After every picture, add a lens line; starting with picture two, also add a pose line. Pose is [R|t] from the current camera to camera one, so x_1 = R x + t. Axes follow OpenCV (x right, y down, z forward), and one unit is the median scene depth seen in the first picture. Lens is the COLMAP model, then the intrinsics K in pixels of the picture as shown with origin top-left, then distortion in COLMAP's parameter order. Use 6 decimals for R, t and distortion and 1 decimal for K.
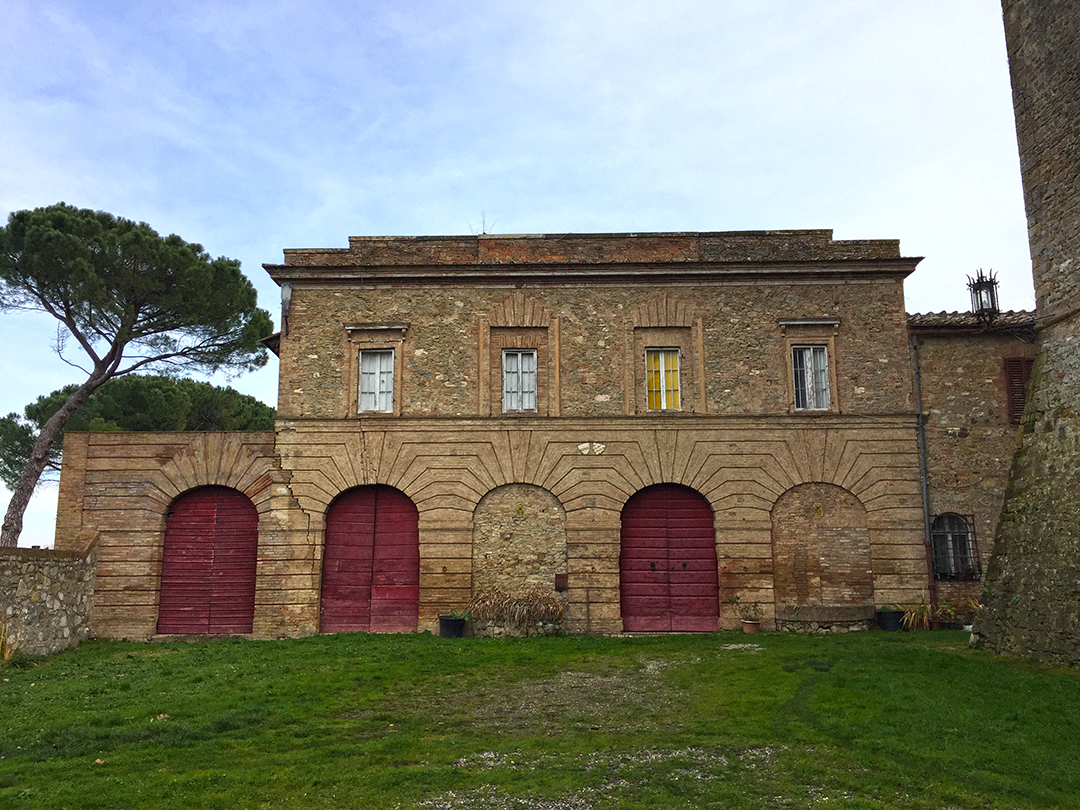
lens RADIAL K [[914.1, 0, 543.8], [0, 914.1, 379.3], [0, 0, 1]] dist [0.046172, -0.064868]
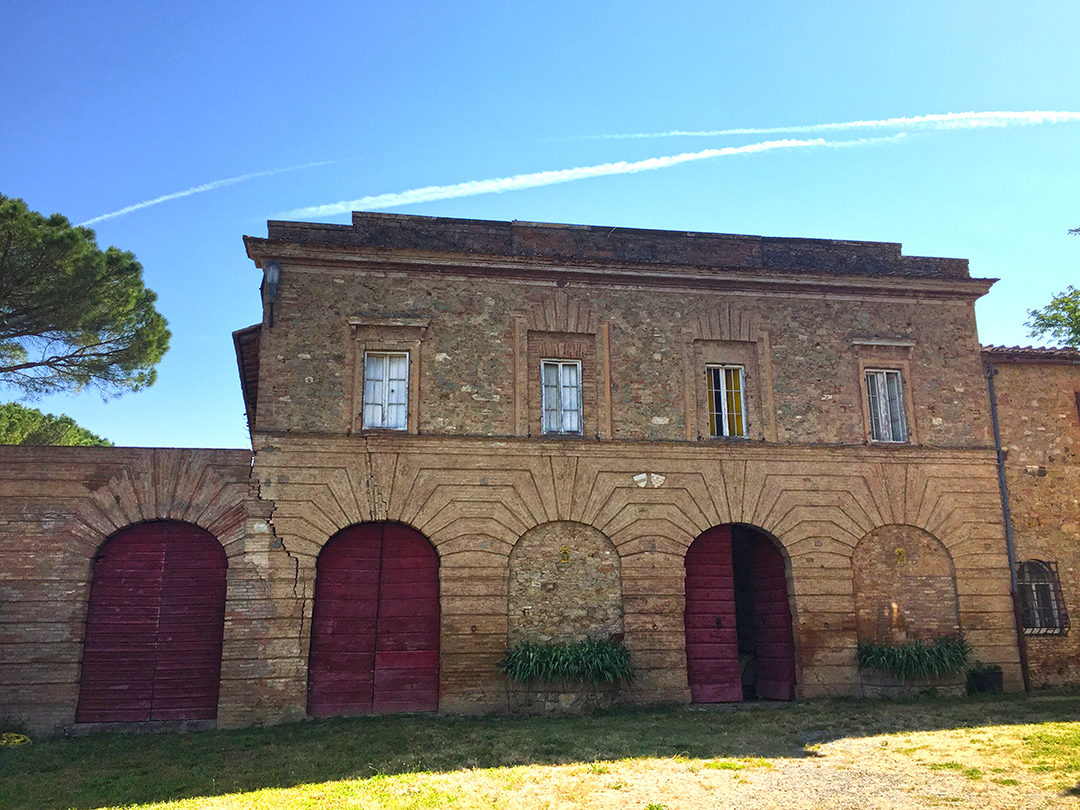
lens RADIAL K [[914.1, 0, 544.0], [0, 914.1, 375.8], [0, 0, 1]] dist [0.046172, -0.064868]
pose [[0.980009, 0.042718, 0.194315, -0.206894], [-0.030828, 0.997486, -0.063807, 0.036554], [-0.196553, 0.056541, 0.978862, 0.194022]]
